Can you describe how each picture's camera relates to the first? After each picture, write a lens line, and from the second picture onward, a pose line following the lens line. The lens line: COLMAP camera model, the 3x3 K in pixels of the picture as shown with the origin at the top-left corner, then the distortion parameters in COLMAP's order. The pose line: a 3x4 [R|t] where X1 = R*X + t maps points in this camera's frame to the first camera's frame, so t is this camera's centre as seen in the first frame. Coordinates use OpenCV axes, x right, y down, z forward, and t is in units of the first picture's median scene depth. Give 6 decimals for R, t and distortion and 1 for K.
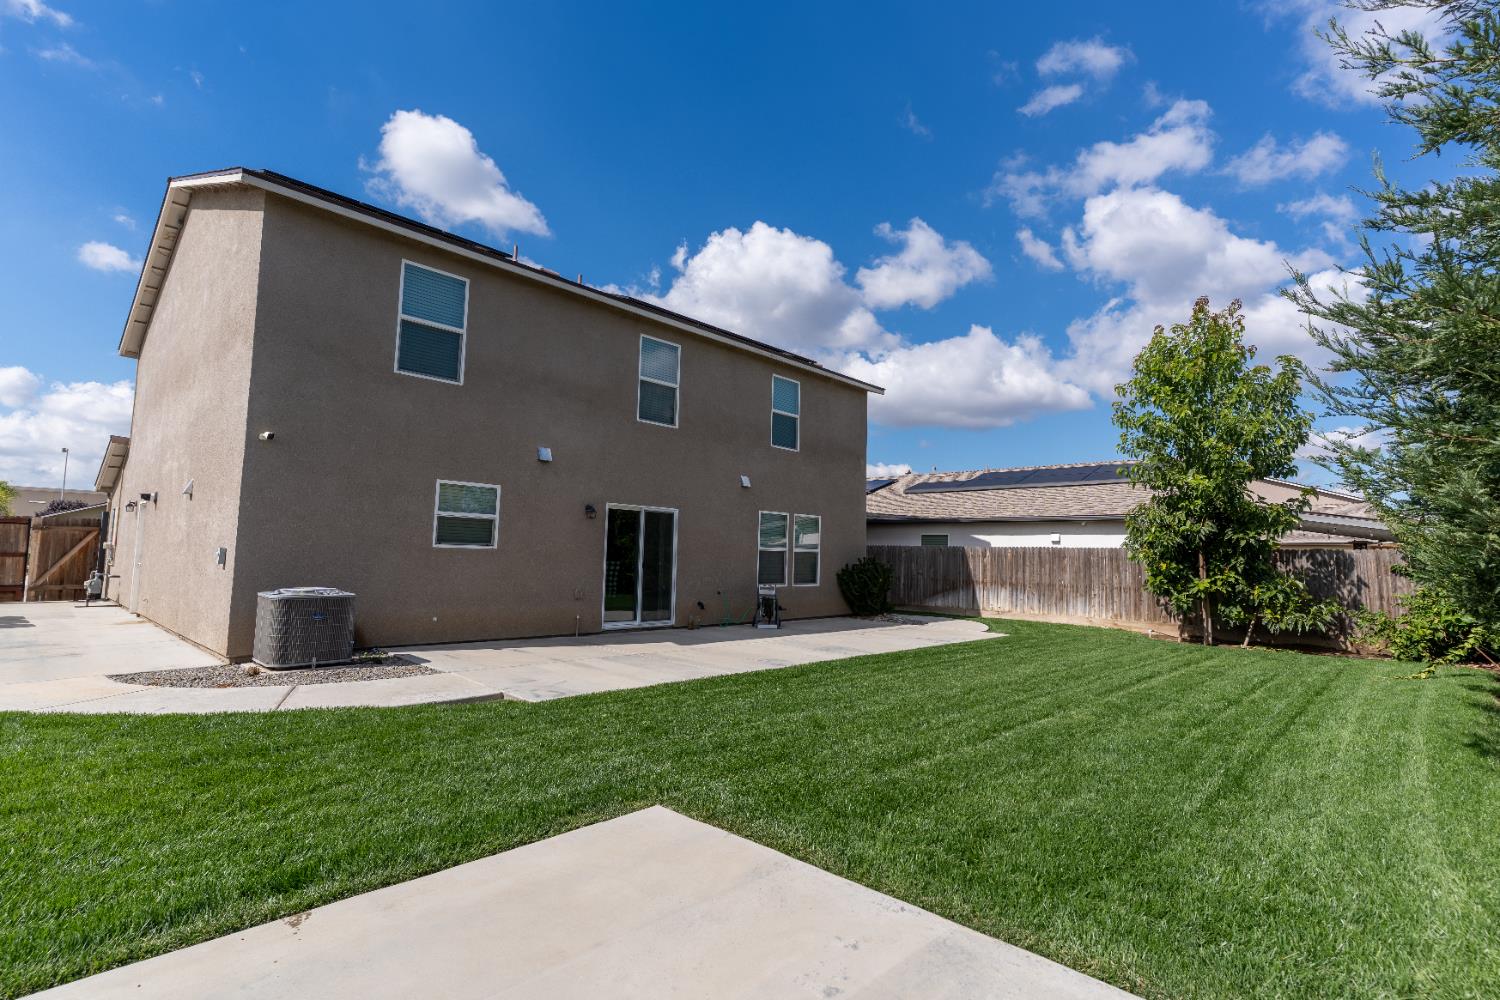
lens RADIAL K [[713.9, 0, 748.1], [0, 713.9, 498.5], [0, 0, 1]] dist [0.001687, 0.000795]
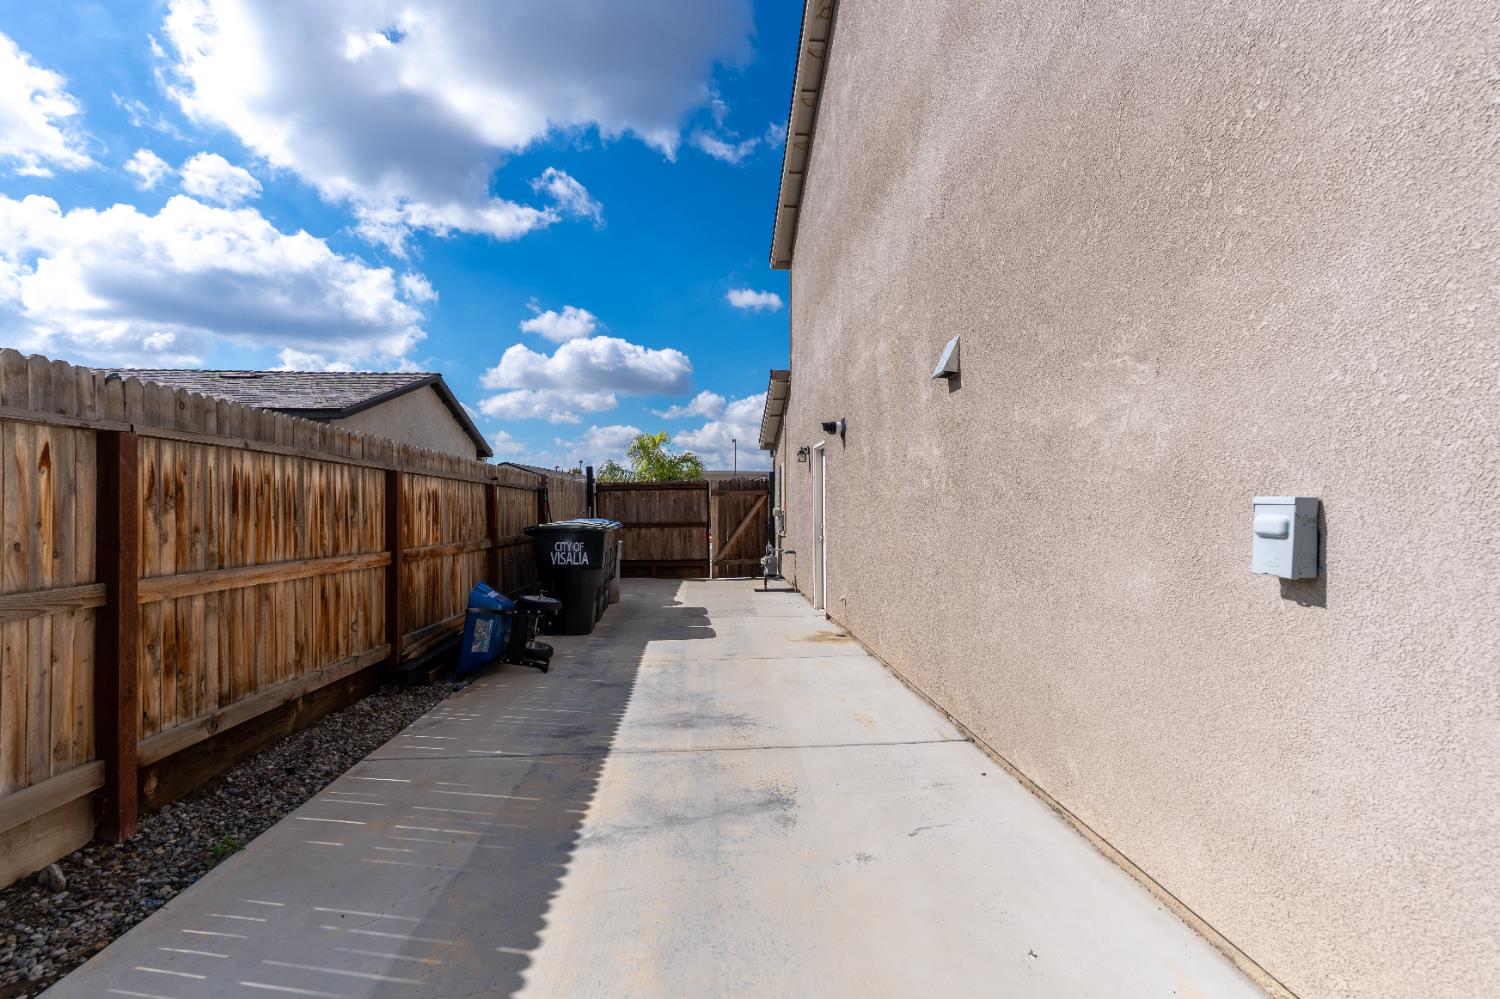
lens RADIAL K [[713.9, 0, 749.6], [0, 713.9, 504.0], [0, 0, 1]] dist [0.001687, 0.000795]
pose [[0.733363, -0.031566, -0.679104, -0.381485], [0.074243, 0.996666, 0.033848, 0.028136], [0.675772, -0.075242, 0.733261, 0.399769]]
